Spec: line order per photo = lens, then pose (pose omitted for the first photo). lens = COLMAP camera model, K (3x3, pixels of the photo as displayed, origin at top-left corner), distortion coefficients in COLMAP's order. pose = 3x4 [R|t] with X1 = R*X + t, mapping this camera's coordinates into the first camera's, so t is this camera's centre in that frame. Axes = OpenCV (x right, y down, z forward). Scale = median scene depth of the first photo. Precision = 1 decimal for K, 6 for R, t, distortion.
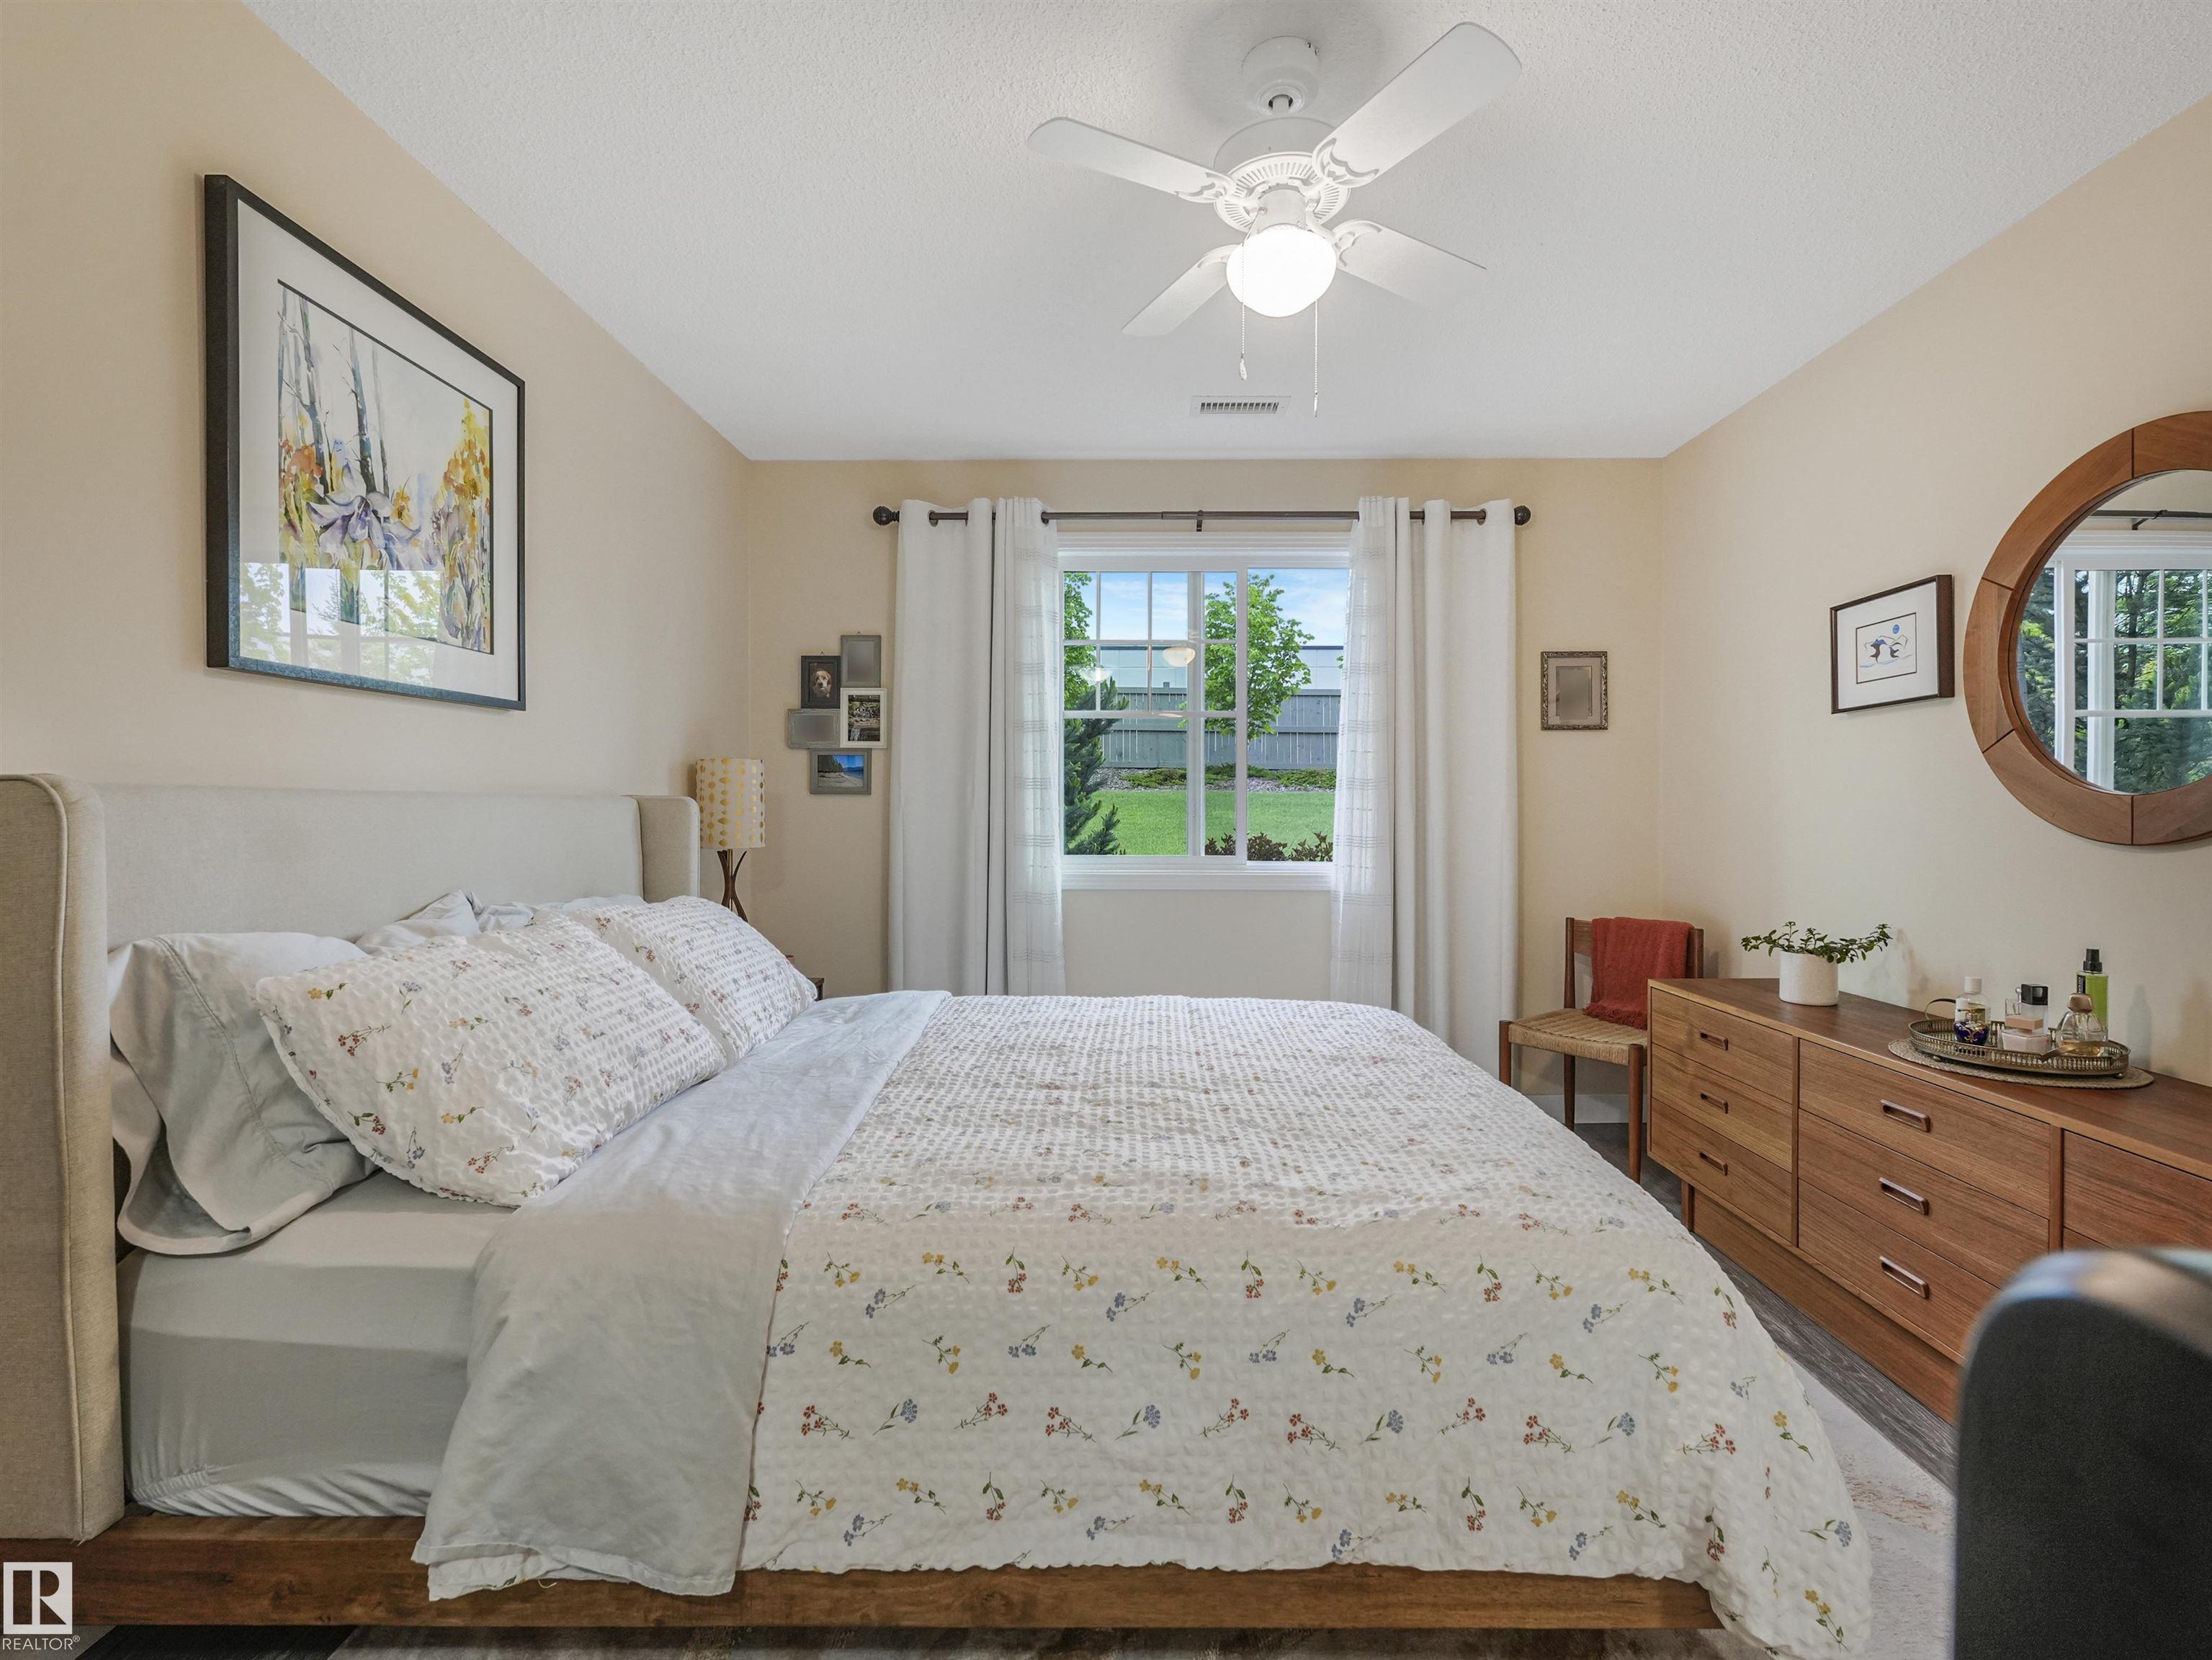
lens RADIAL K [[994.2, 0, 1106.0], [0, 994.2, 830.0], [0, 0, 1]] dist [-0.000722, 0.000462]
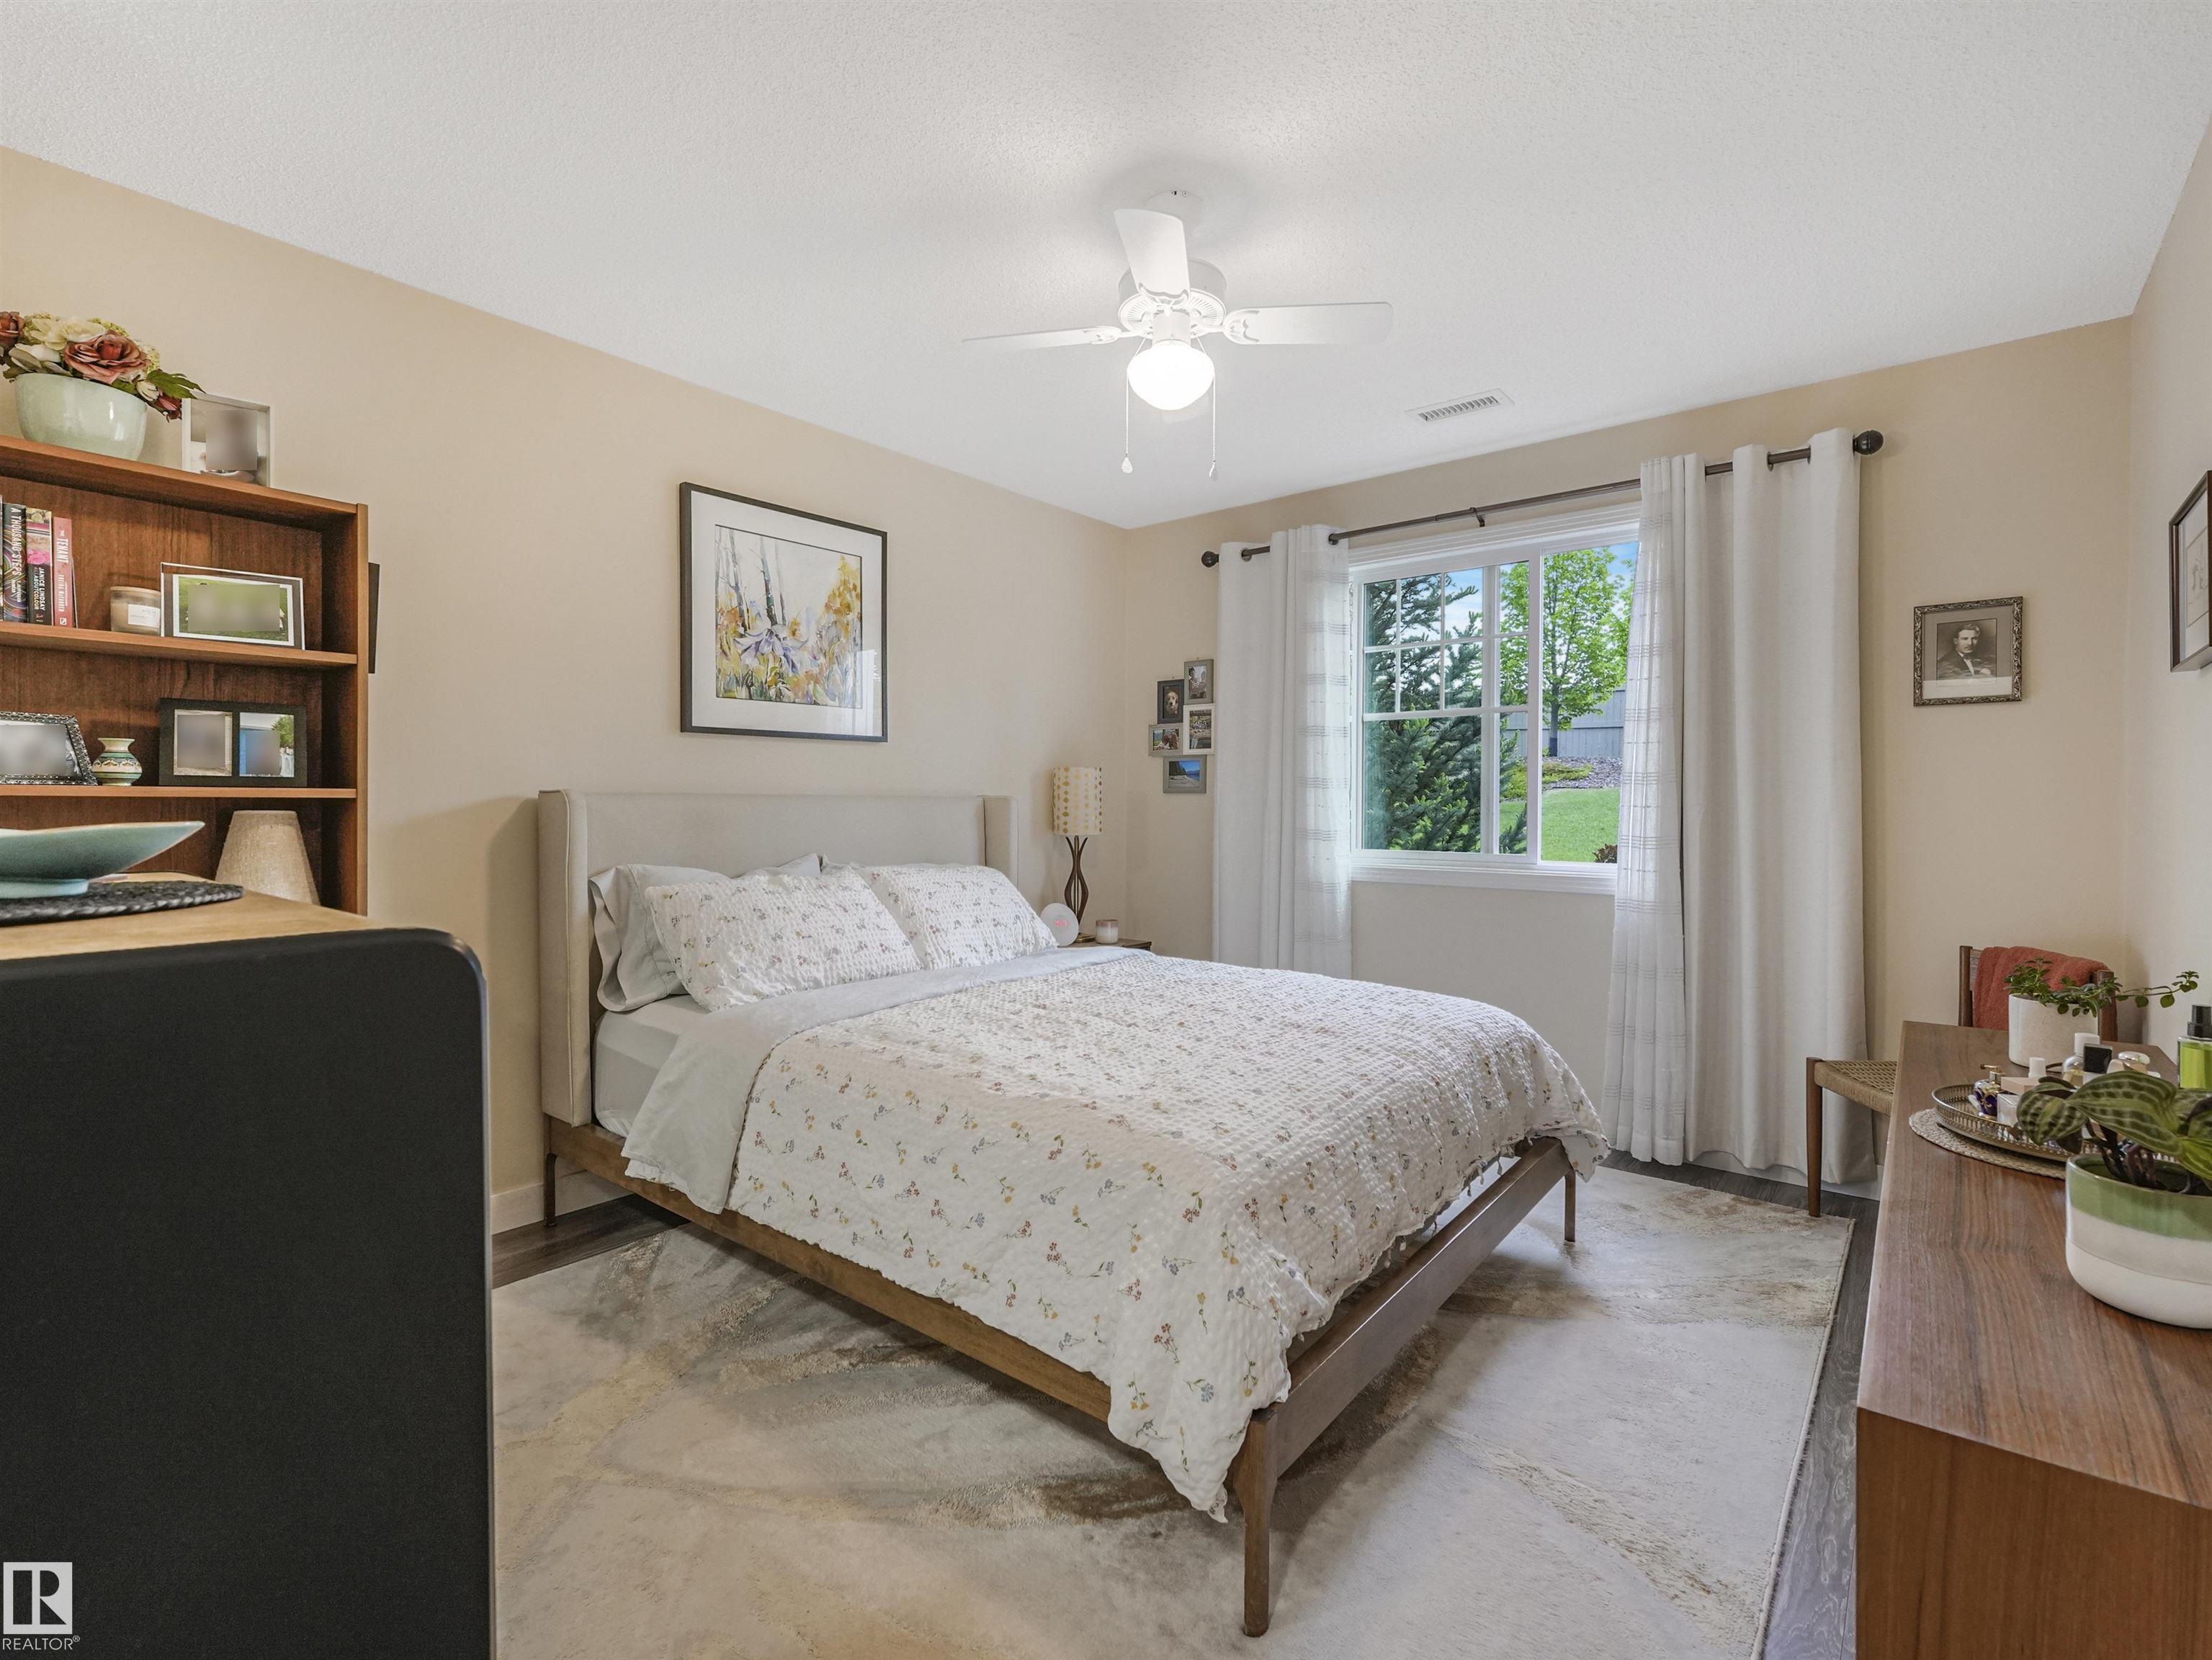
lens RADIAL K [[997.1, 0, 1106.0], [0, 997.1, 830.0], [0, 0, 1]] dist [0.014253, -0.005086]
pose [[0.788767, 0.017641, -0.614439, 0.733491], [-0.015400, 0.999841, 0.008937, -0.000824], [0.614499, 0.002414, 0.788914, -0.032816]]
